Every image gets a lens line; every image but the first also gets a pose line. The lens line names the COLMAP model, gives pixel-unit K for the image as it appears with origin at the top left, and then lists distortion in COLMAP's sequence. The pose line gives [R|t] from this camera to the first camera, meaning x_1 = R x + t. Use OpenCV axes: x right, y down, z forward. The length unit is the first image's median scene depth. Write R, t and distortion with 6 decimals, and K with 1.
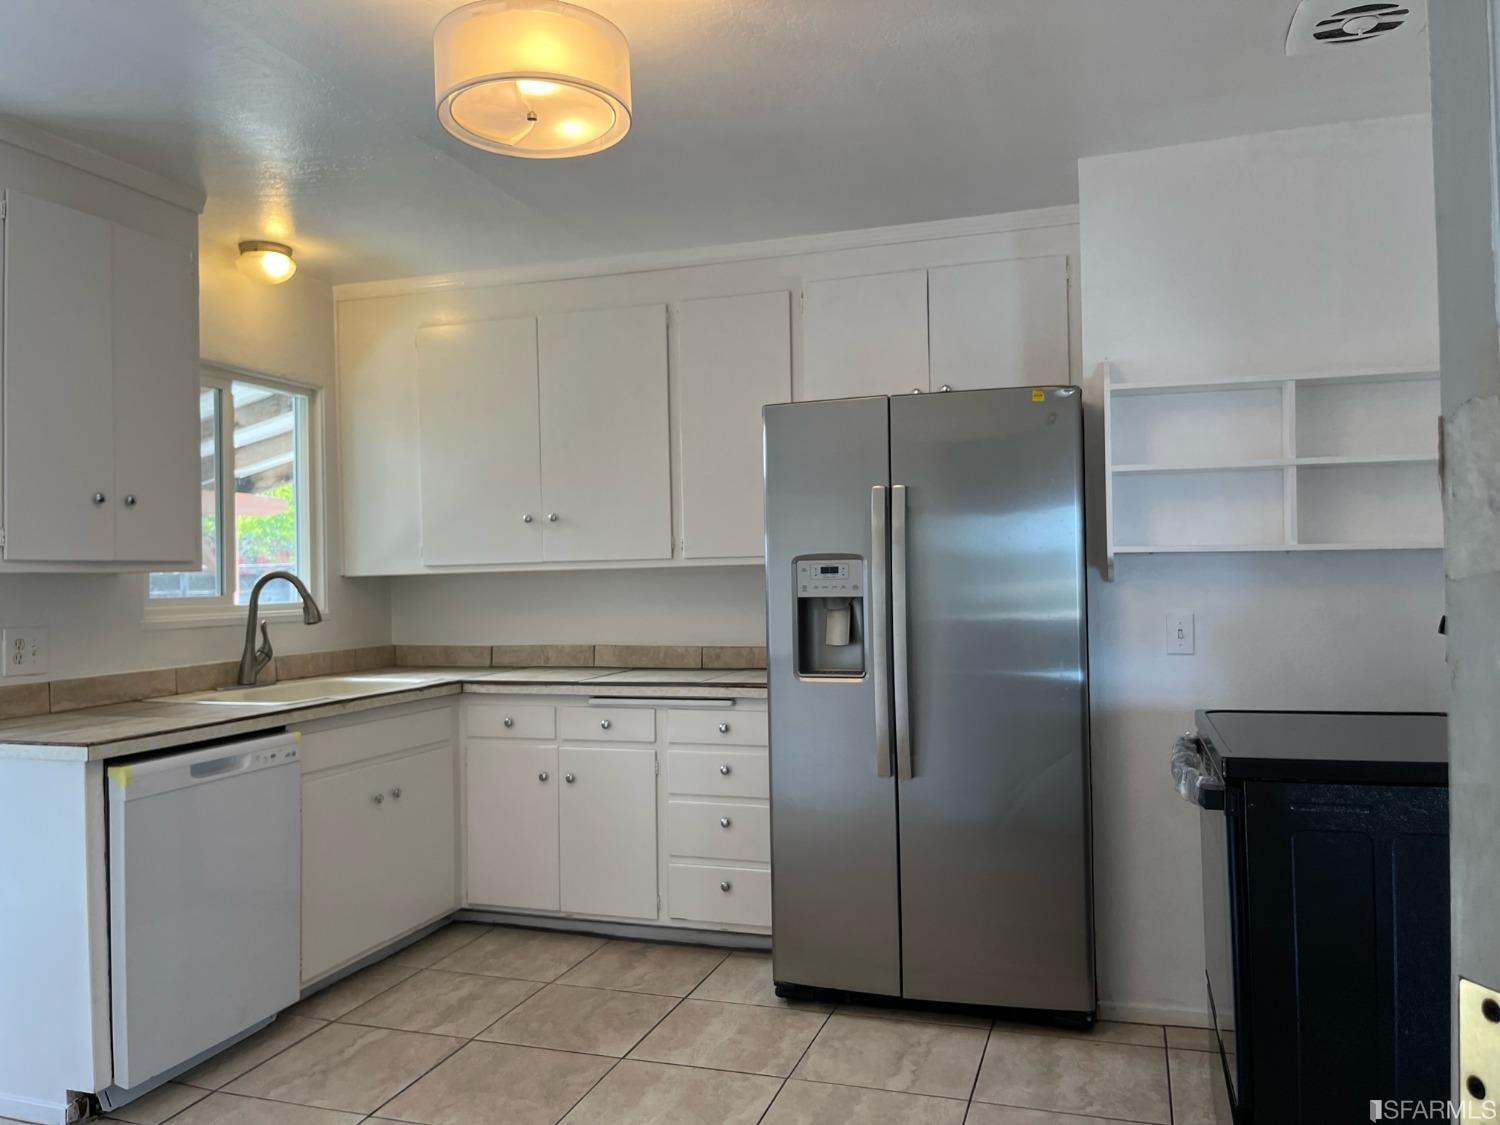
lens RADIAL K [[1132.6, 0, 755.7], [0, 1132.6, 573.0], [0, 0, 1]] dist [0.045259, -0.073198]
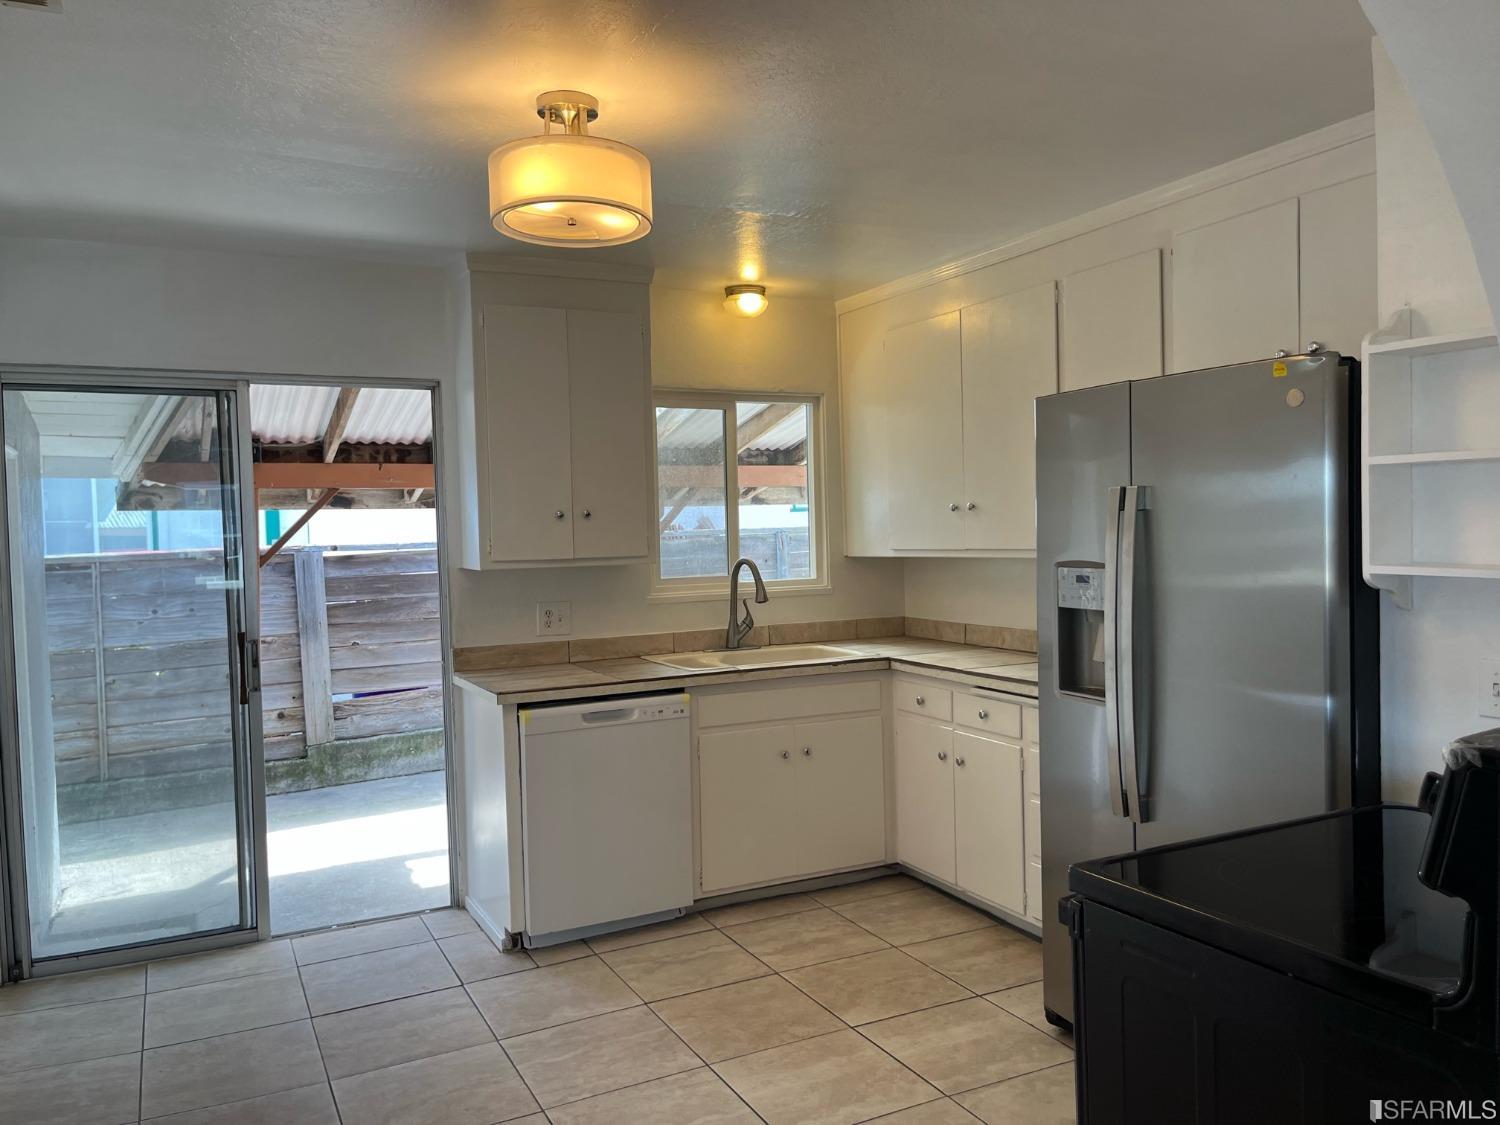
lens RADIAL K [[1132.6, 0, 752.1], [0, 1132.6, 571.5], [0, 0, 1]] dist [0.045259, -0.073198]
pose [[0.705065, 0.028243, -0.708580, 0.507568], [0.013847, 0.998468, 0.053576, -0.059146], [0.709008, -0.047587, 0.703593, 0.169129]]
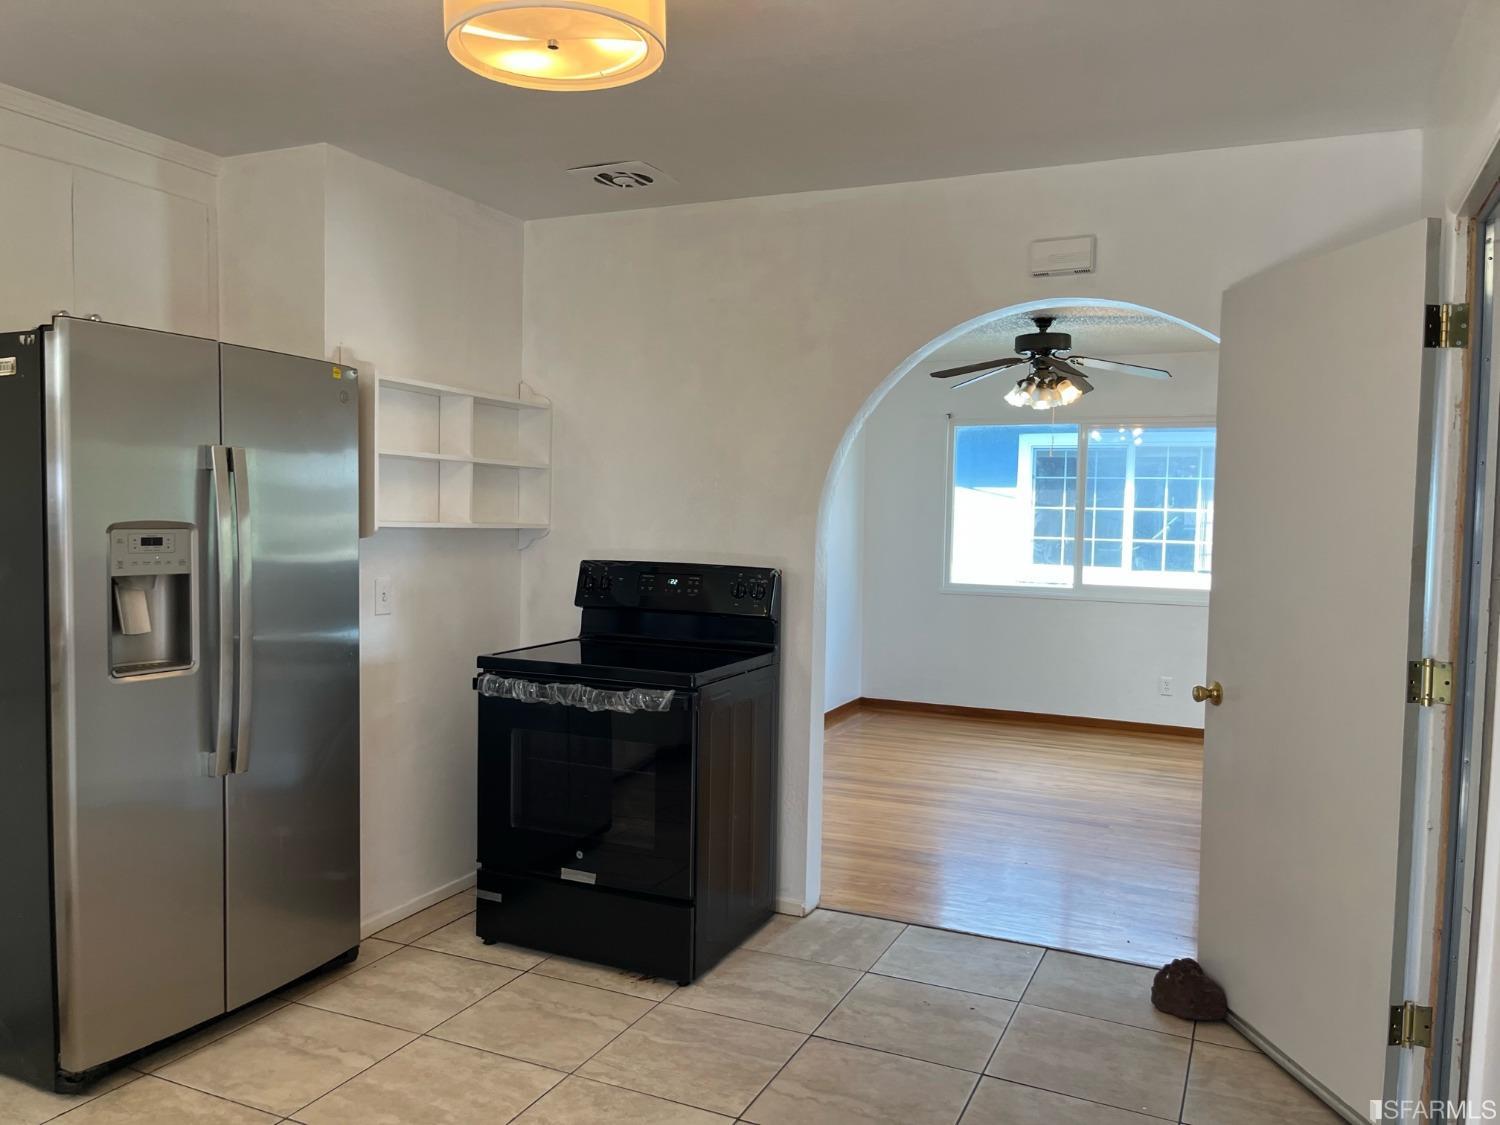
lens RADIAL K [[1132.6, 0, 743.1], [0, 1132.6, 570.5], [0, 0, 1]] dist [0.045259, -0.073198]
pose [[0.115260, -0.031453, 0.992837, -0.678748], [-0.027444, 0.999016, 0.034835, -0.021353], [-0.992956, -0.031262, 0.114284, 0.470498]]
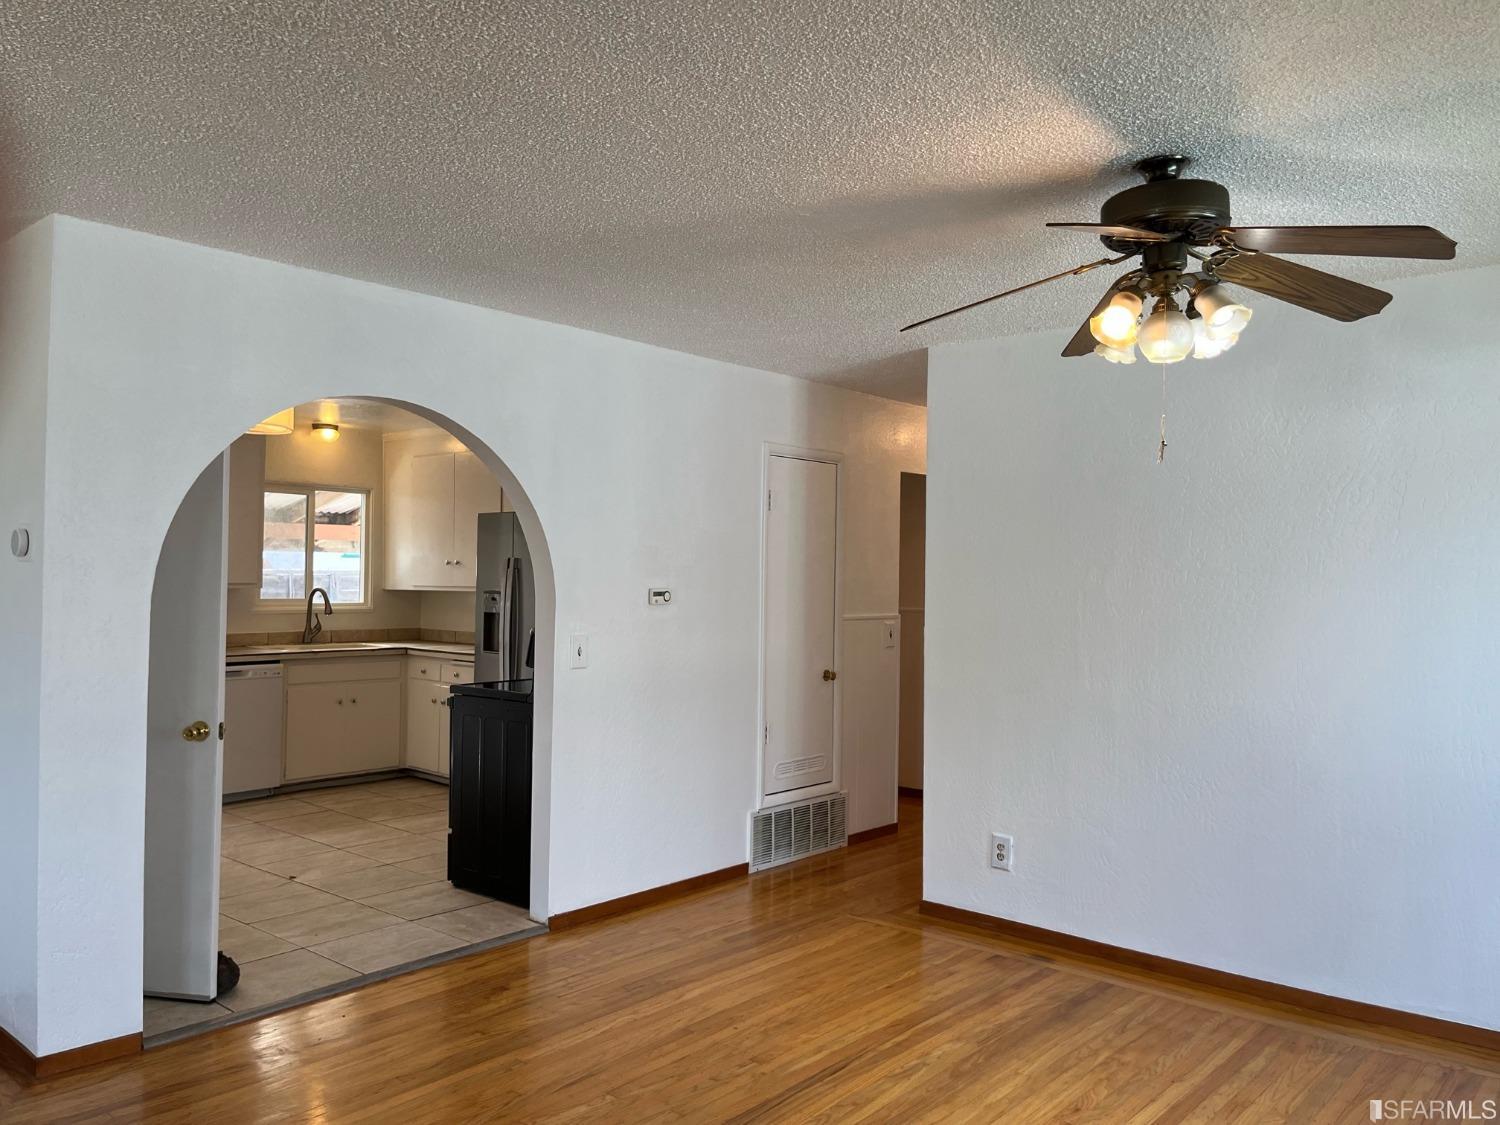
lens RADIAL K [[1132.6, 0, 767.0], [0, 1132.6, 557.1], [0, 0, 1]] dist [0.045259, -0.073198]
pose [[0.924230, 0.024782, -0.381030, 1.231056], [-0.030073, 0.999516, -0.007938, -0.072244], [0.380649, 0.018796, 0.924528, -0.643255]]
